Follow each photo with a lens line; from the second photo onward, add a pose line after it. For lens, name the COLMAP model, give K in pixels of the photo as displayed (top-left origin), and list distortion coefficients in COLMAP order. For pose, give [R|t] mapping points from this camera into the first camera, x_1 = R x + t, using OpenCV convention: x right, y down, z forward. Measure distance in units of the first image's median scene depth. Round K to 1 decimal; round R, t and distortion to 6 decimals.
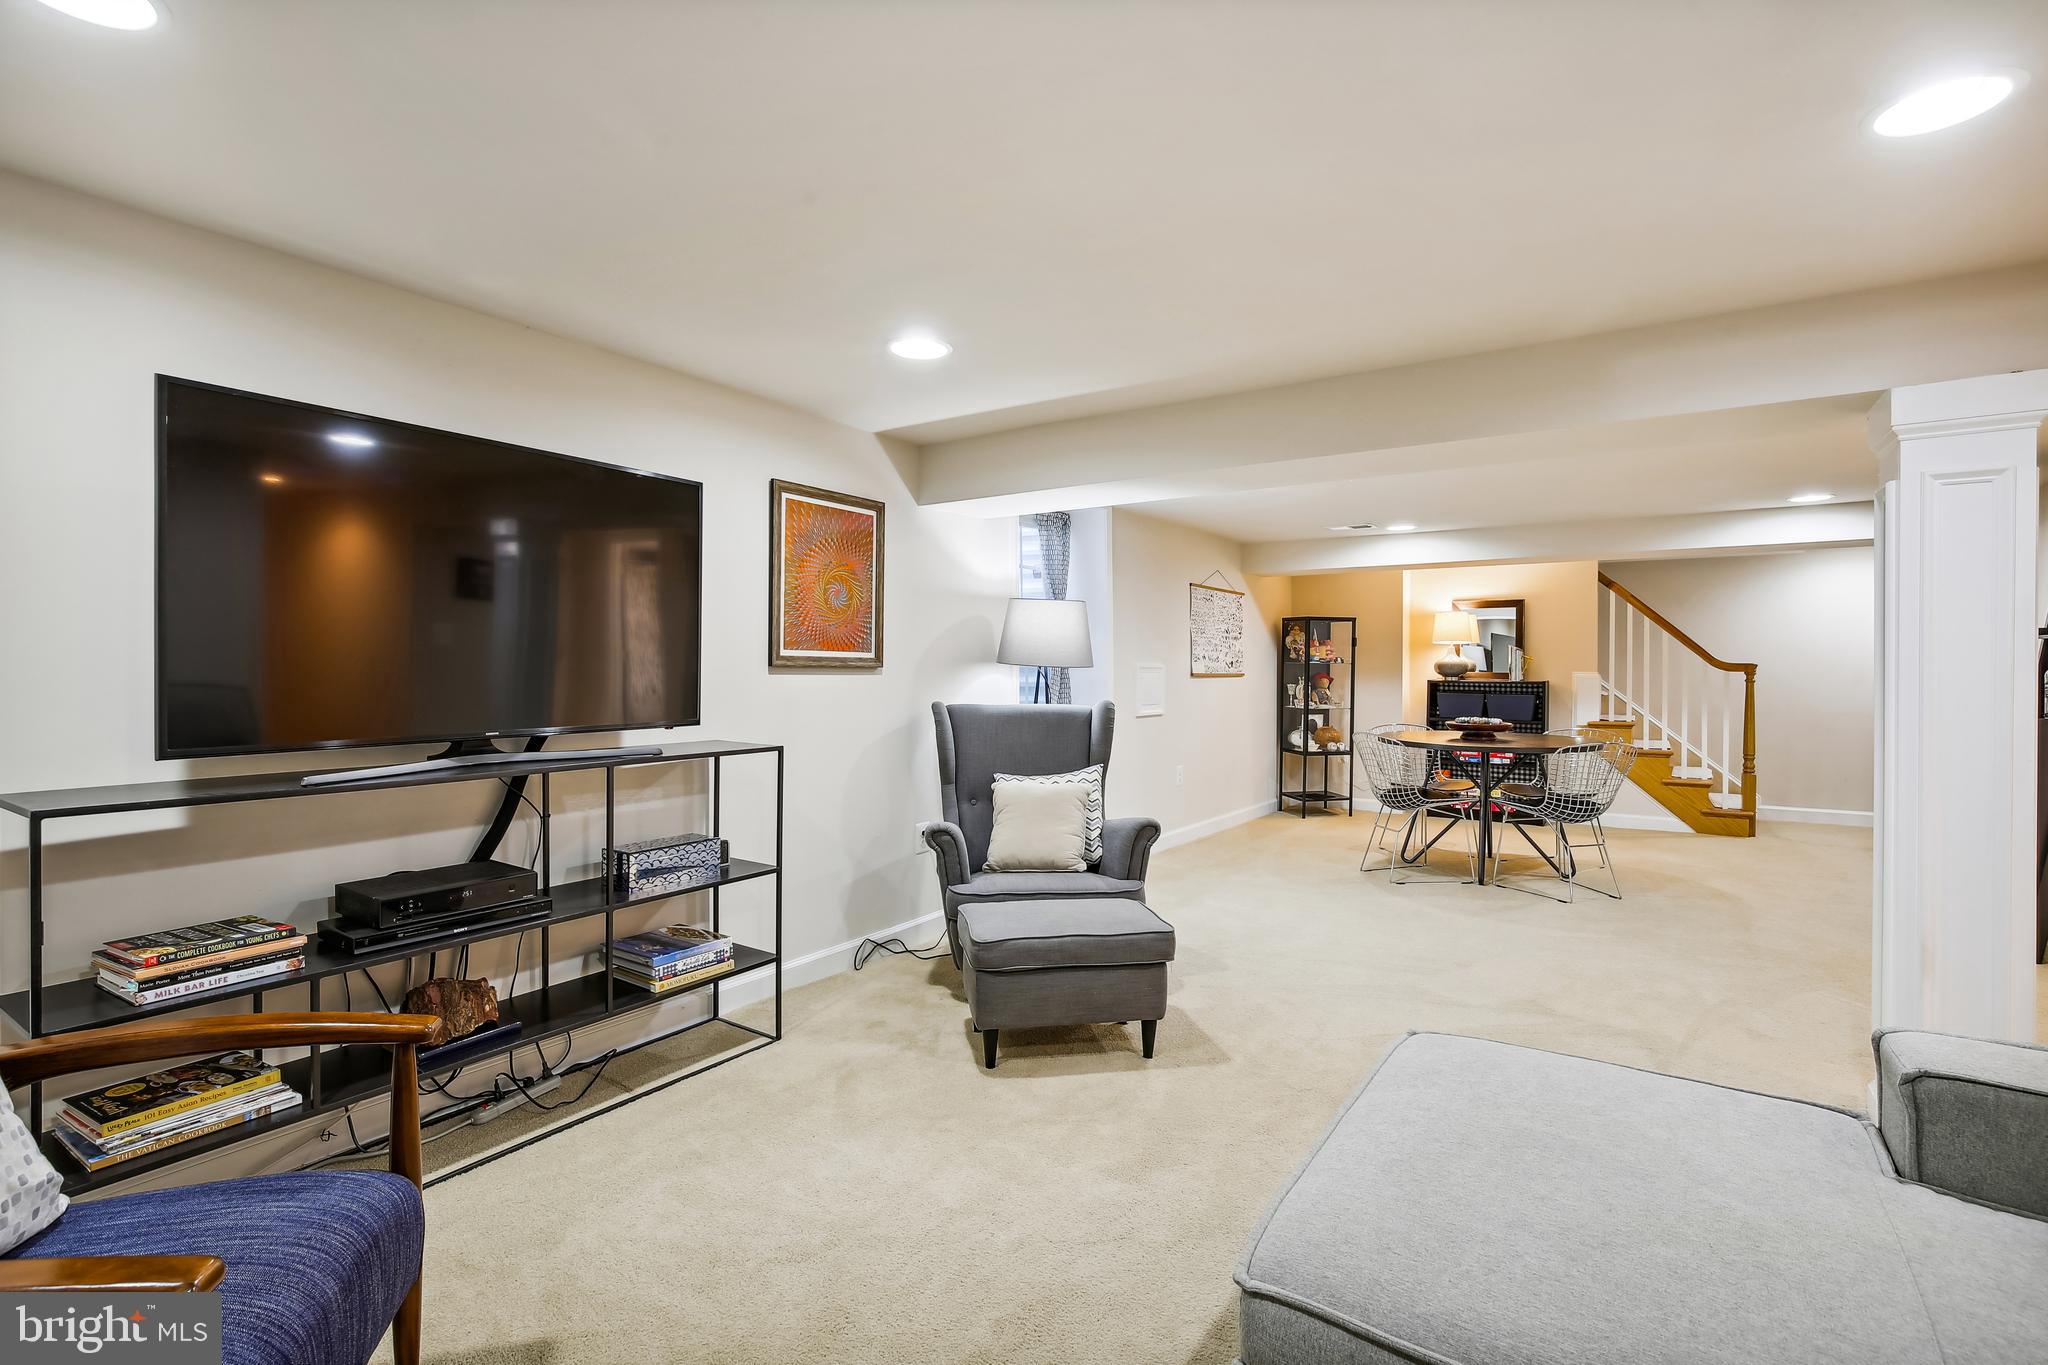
lens RADIAL K [[952.9, 0, 1027.9], [0, 952.9, 671.6], [0, 0, 1]] dist [-0.014039, 0.001098]
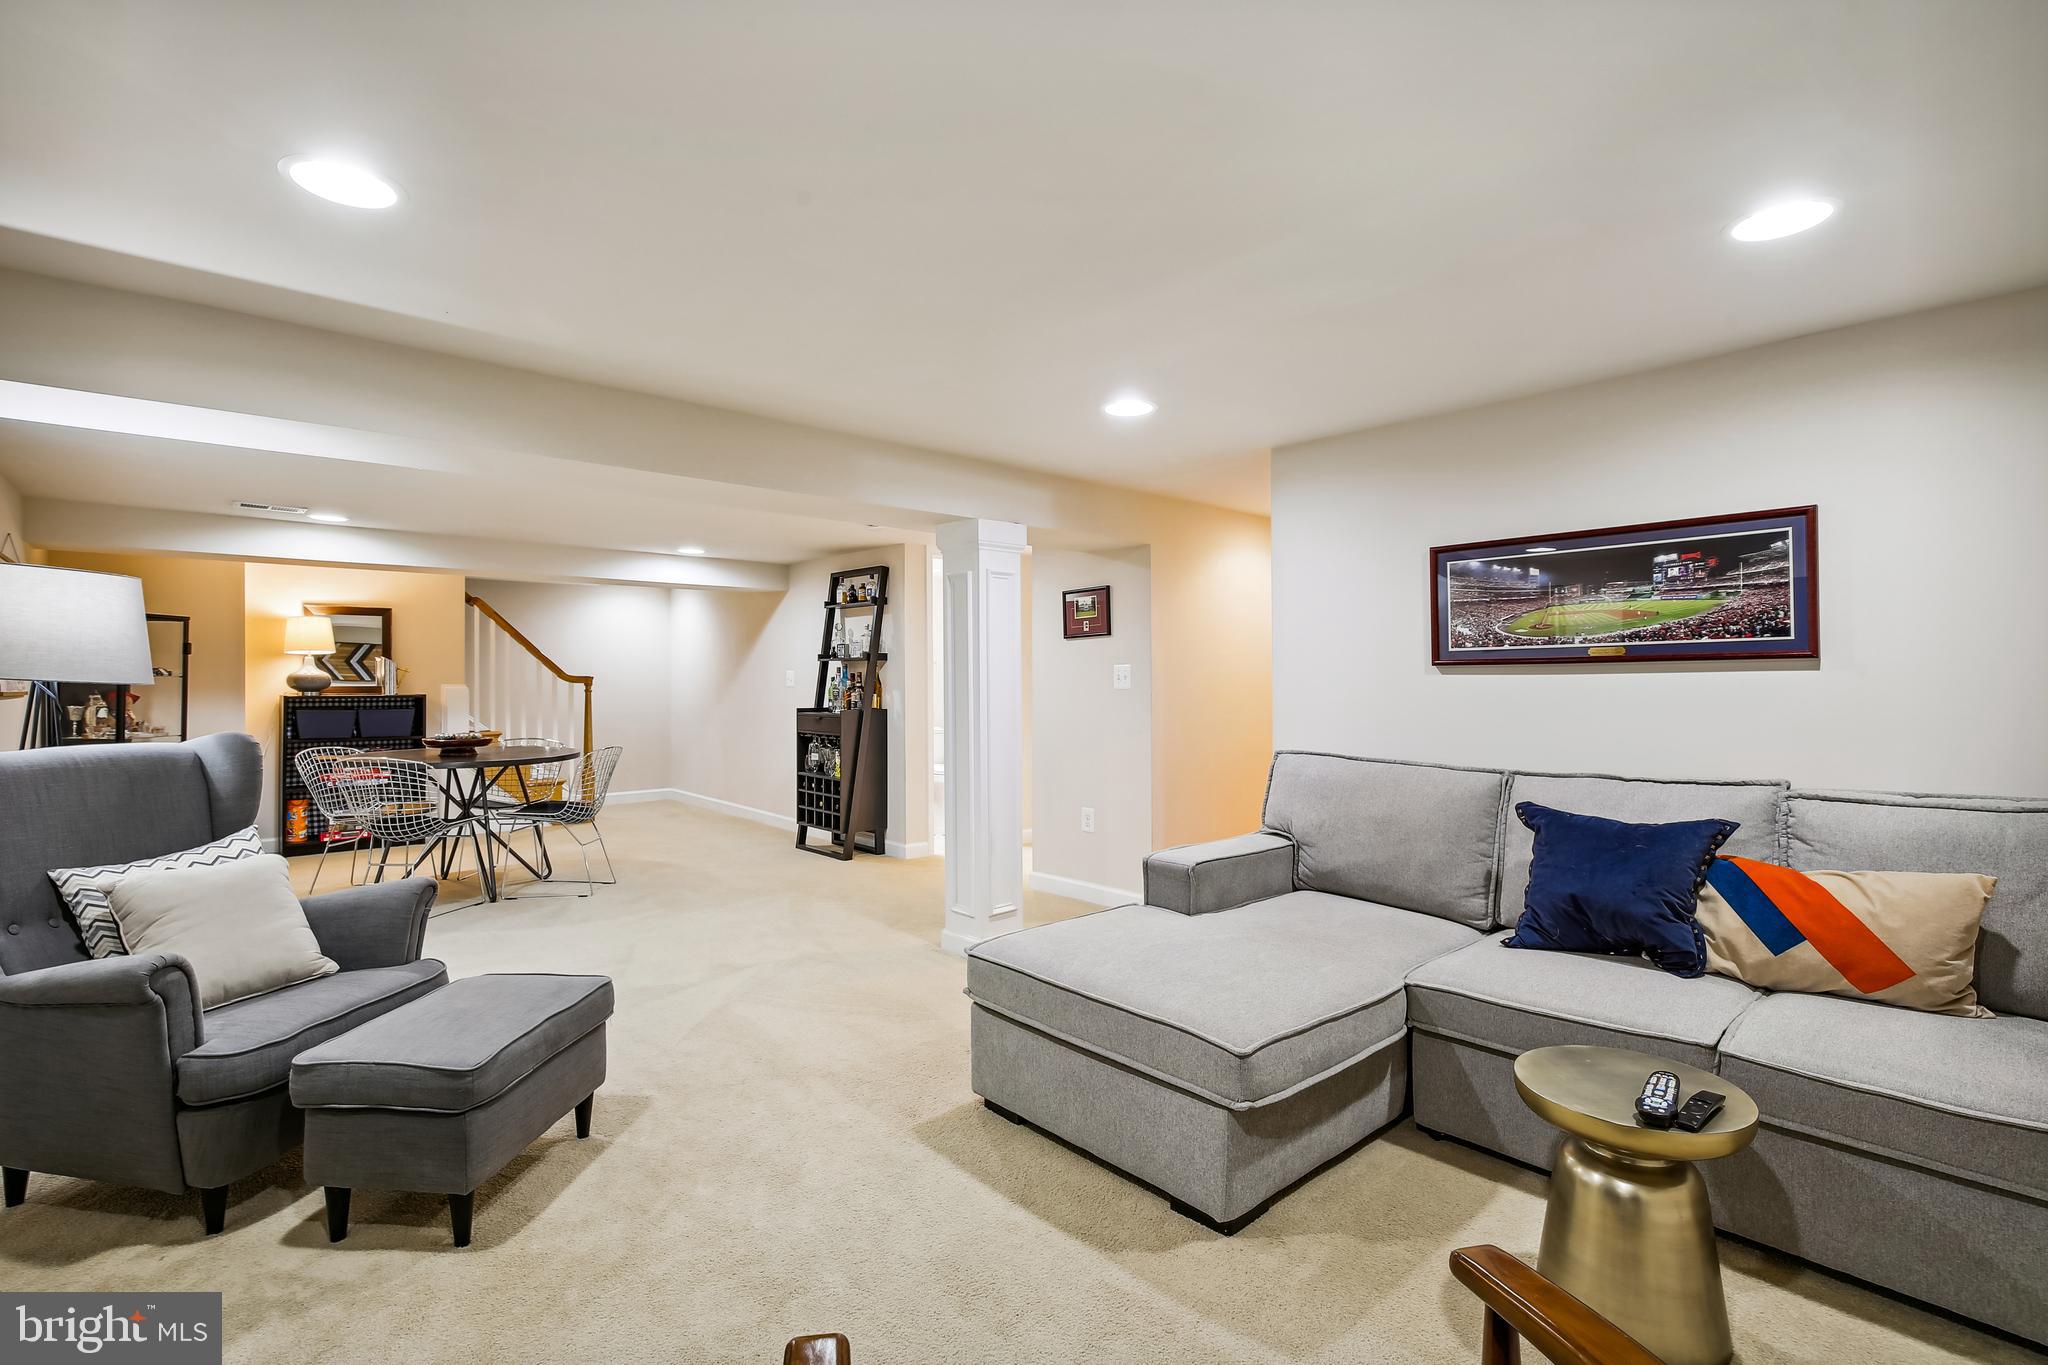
lens RADIAL K [[952.9, 0, 1038.5], [0, 952.9, 676.1], [0, 0, 1]] dist [-0.014039, 0.001098]
pose [[0.226048, -0.000900, 0.974116, -0.256749], [0.008032, 0.999967, -0.000940, -0.002943], [-0.974083, 0.008037, 0.226048, 0.167940]]
